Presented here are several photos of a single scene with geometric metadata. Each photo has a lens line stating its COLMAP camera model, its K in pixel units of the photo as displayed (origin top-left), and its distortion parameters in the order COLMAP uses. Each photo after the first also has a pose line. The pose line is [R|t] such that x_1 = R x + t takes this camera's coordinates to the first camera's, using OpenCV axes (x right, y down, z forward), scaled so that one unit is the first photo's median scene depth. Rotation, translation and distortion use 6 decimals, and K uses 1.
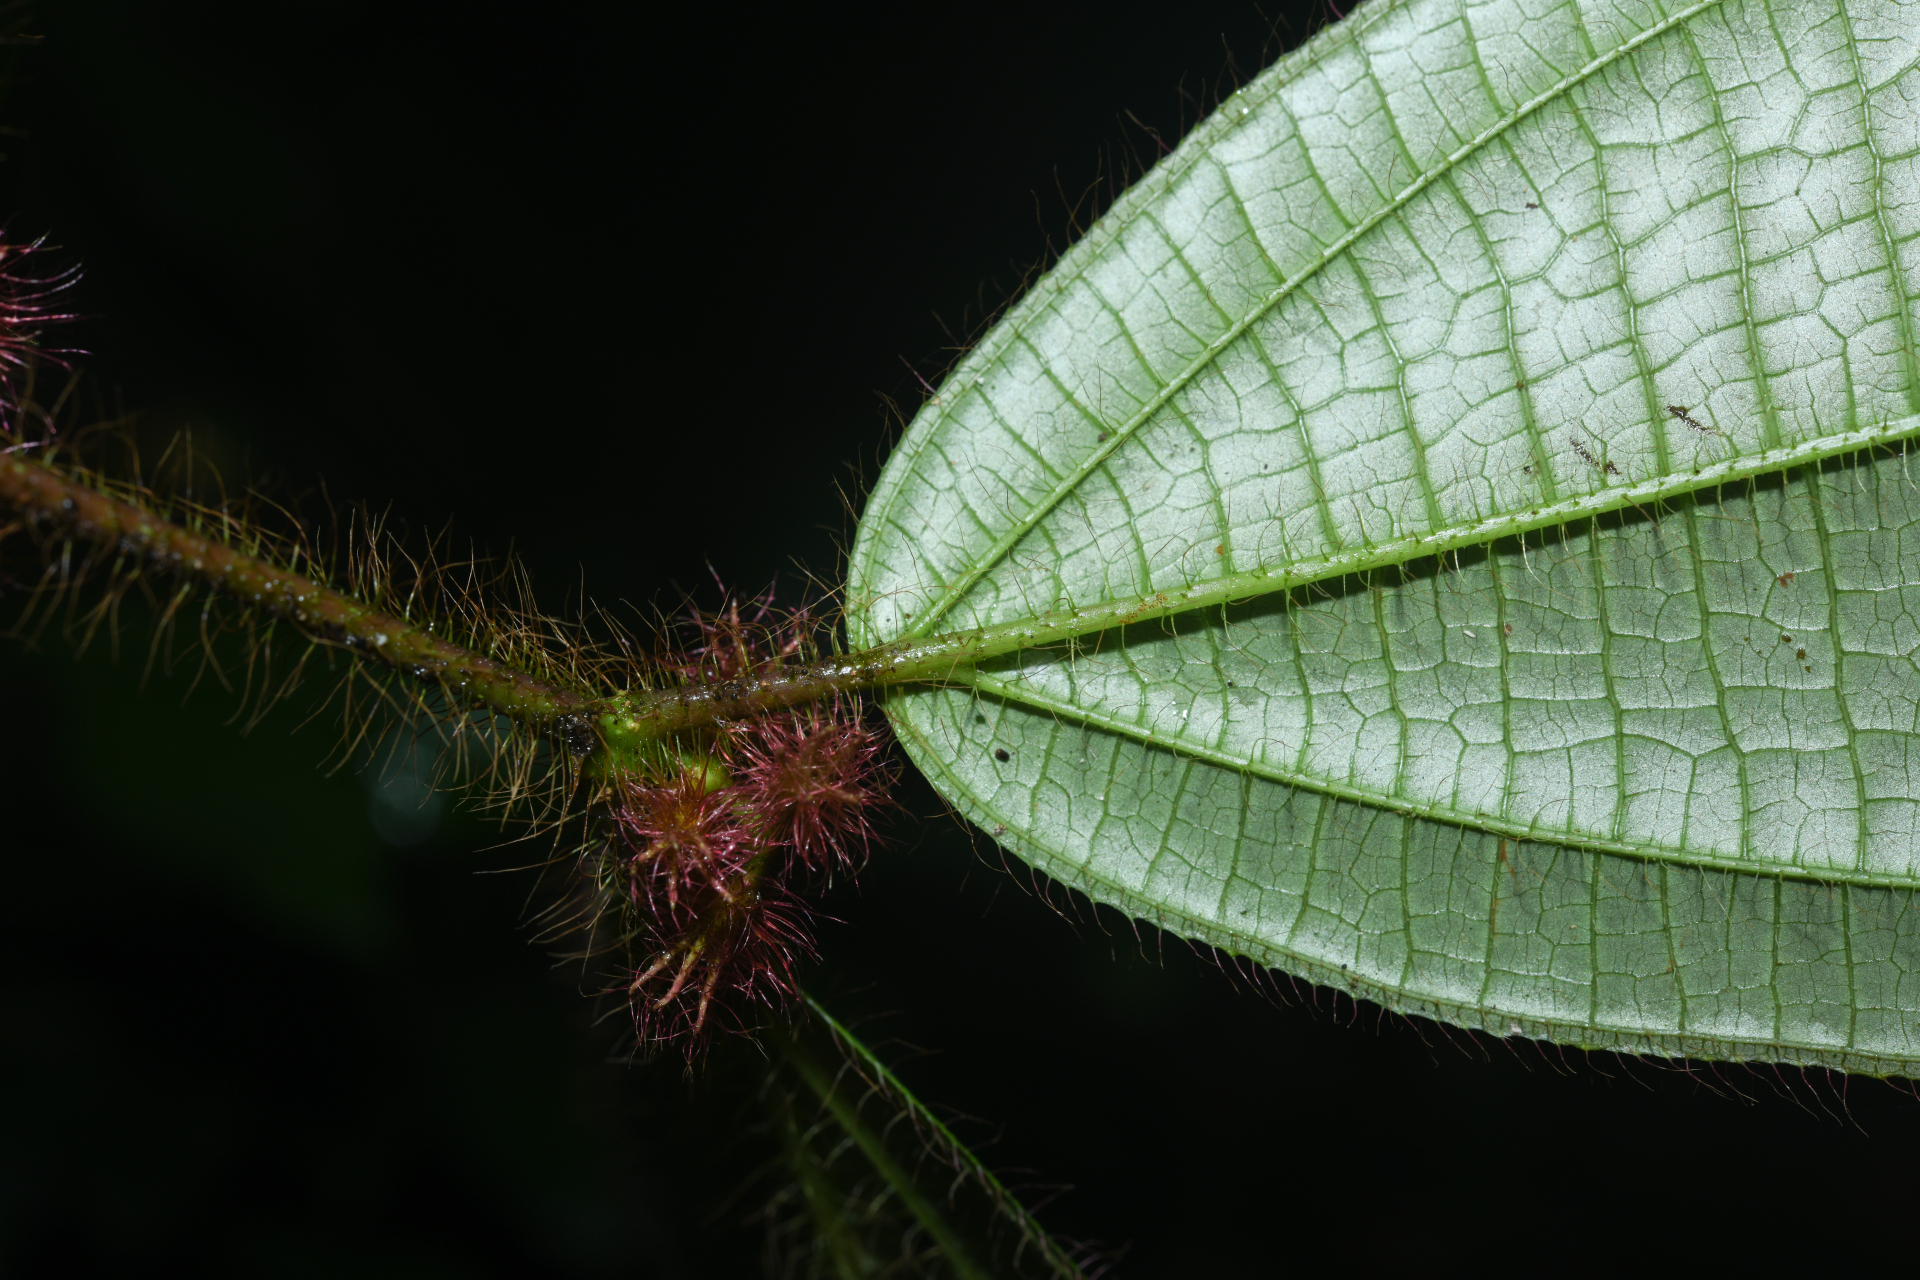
lens RADIAL K [[3731.3, 0, 958.3], [0, 3731.3, 645.4], [0, 0, 1]] dist [0.020422, 0.000000]
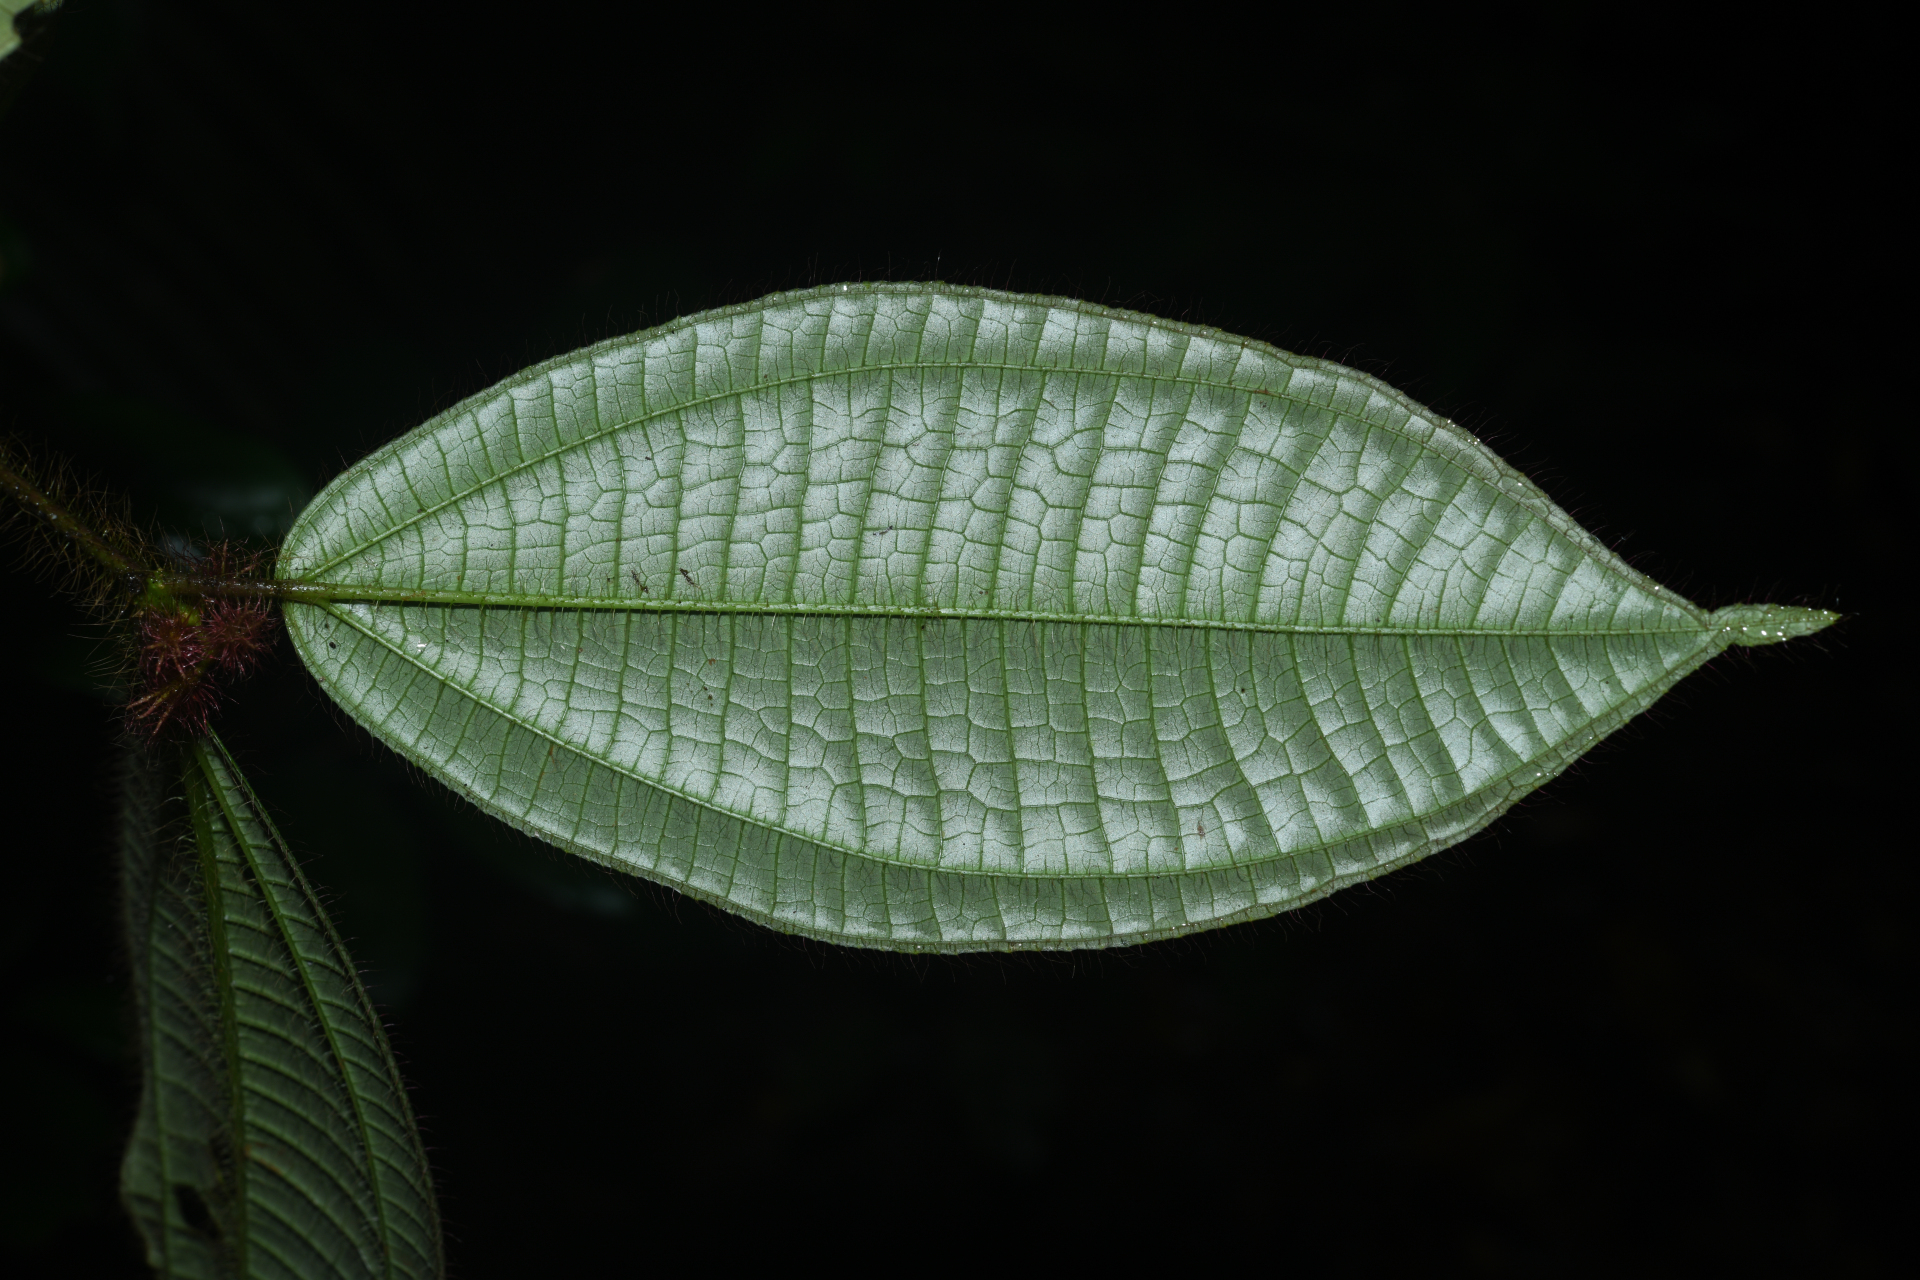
lens RADIAL K [[3731.3, 0, 963.1], [0, 3731.3, 632.9], [0, 0, 1]] dist [0.020422, 0.000000]
pose [[0.961519, 0.260209, 0.088161, 0.165445], [-0.261595, 0.965168, 0.004339, -0.078640], [-0.083962, -0.027235, 0.996097, -1.113541]]
